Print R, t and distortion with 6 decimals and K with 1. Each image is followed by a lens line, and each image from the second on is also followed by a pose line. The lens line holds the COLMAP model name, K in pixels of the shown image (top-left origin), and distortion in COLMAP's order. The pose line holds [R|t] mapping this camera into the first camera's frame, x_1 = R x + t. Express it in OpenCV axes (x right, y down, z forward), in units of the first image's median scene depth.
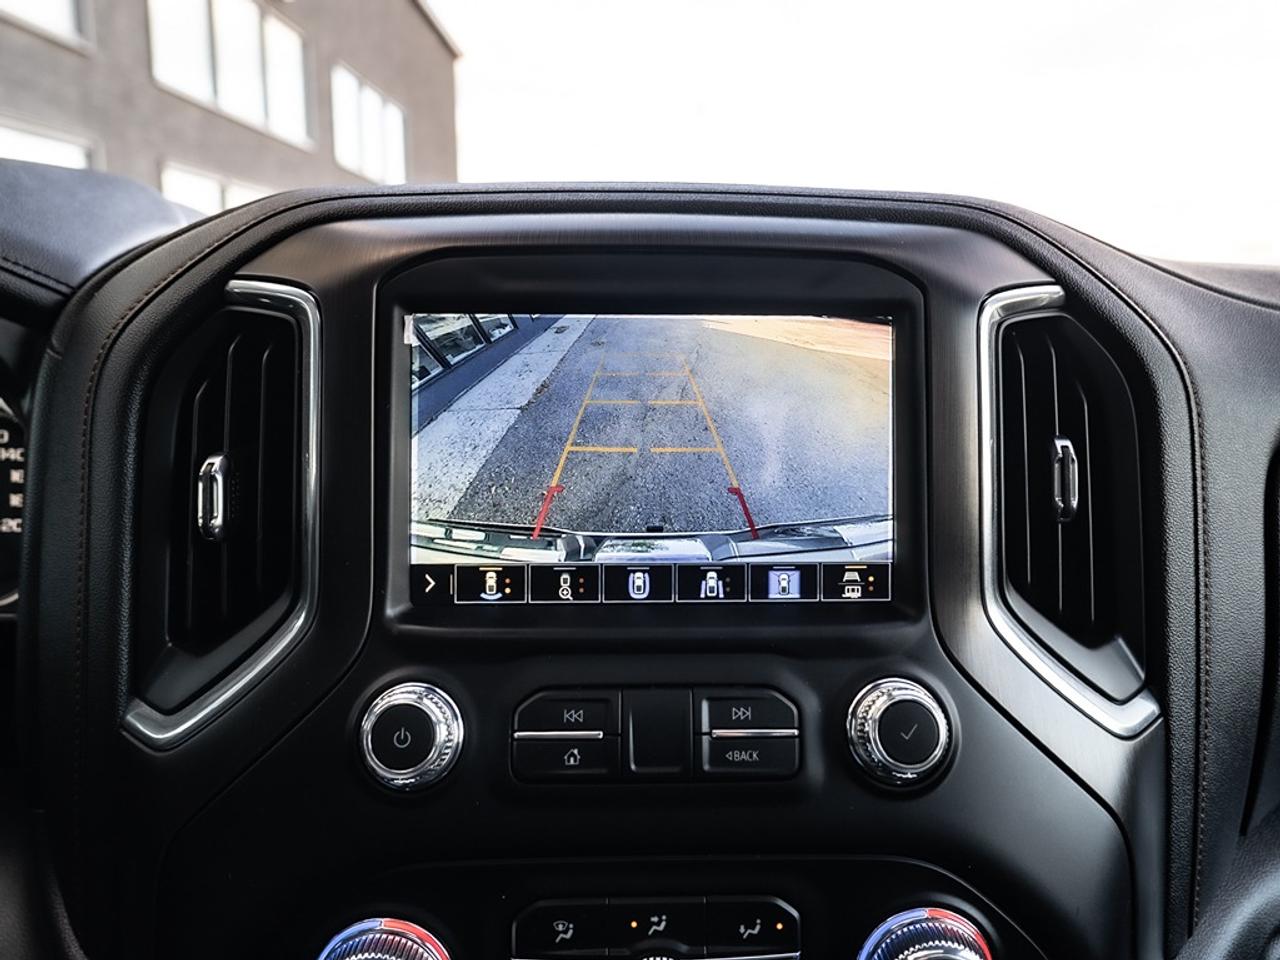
lens RADIAL K [[776.7, 0, 640.0], [0, 776.7, 468.3], [0, 0, 1]] dist [-0.020945, 0.002076]
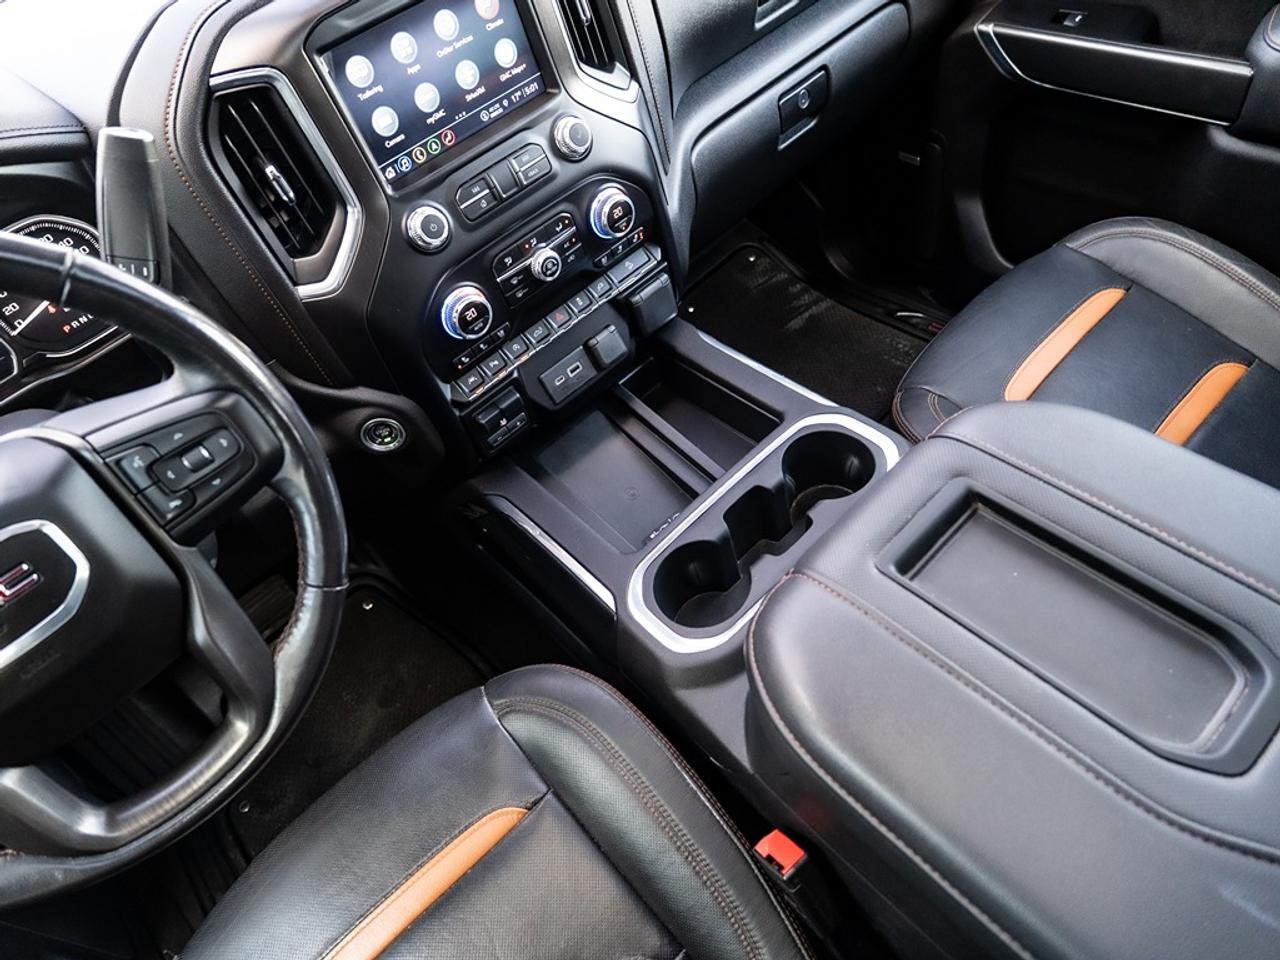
lens RADIAL K [[776.7, 0, 637.6], [0, 776.7, 477.6], [0, 0, 1]] dist [-0.020945, 0.002076]
pose [[0.733178, -0.607824, 0.304959, -1.044515], [0.303587, 0.693831, 0.653019, -0.532181], [-0.608511, -0.386197, 0.693229, -1.485030]]
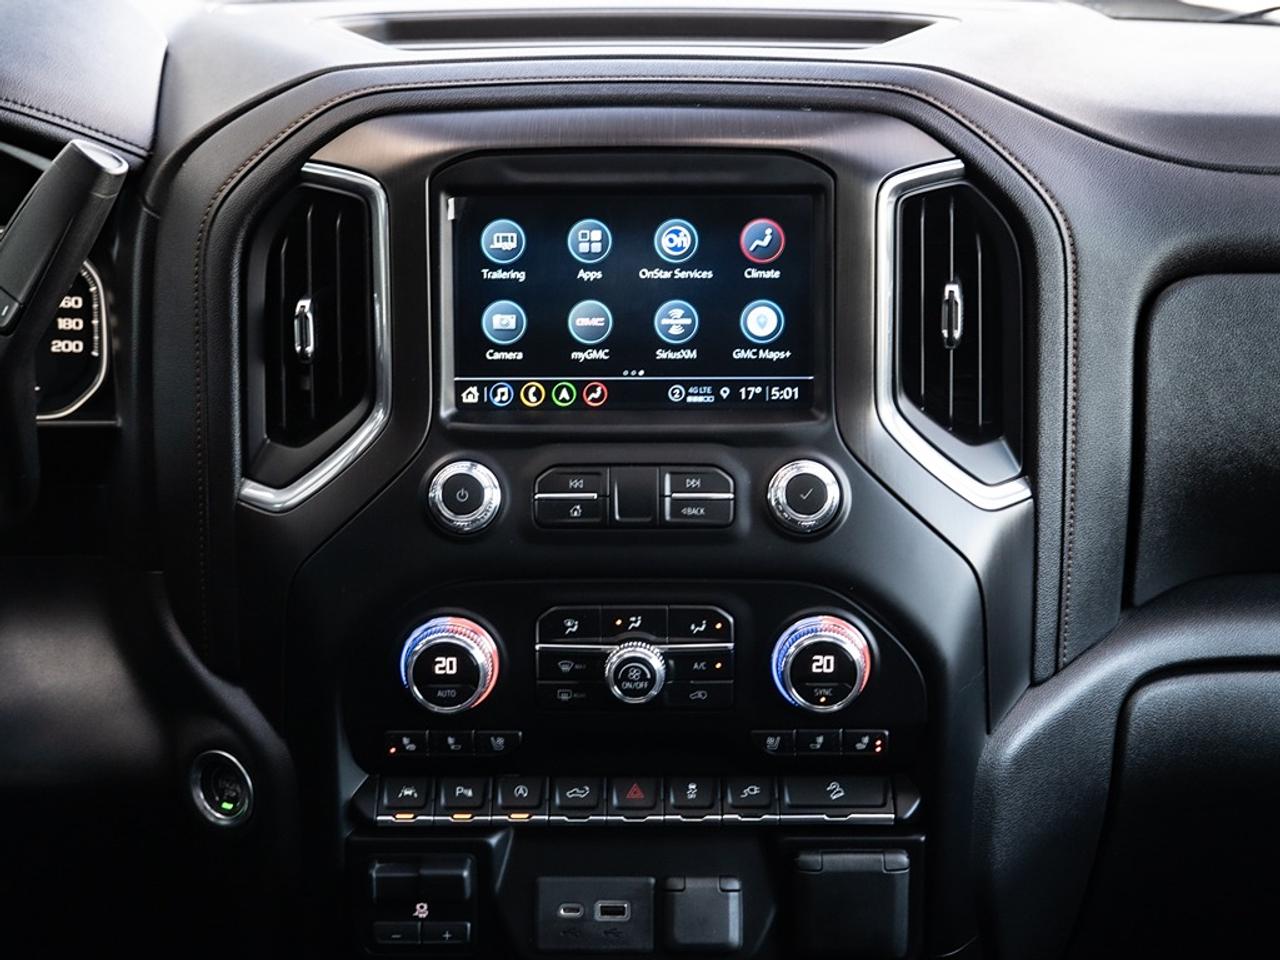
lens RADIAL K [[2238.1, 0, 646.6], [0, 2238.1, 334.3], [0, 0, 1]] dist [0.014634, 0.000000]
pose [[0.999728, -0.000150, -0.023317, 0.138963], [0.002222, 0.996041, 0.088862, -0.322505], [0.023211, -0.088889, 0.995771, -3.064722]]
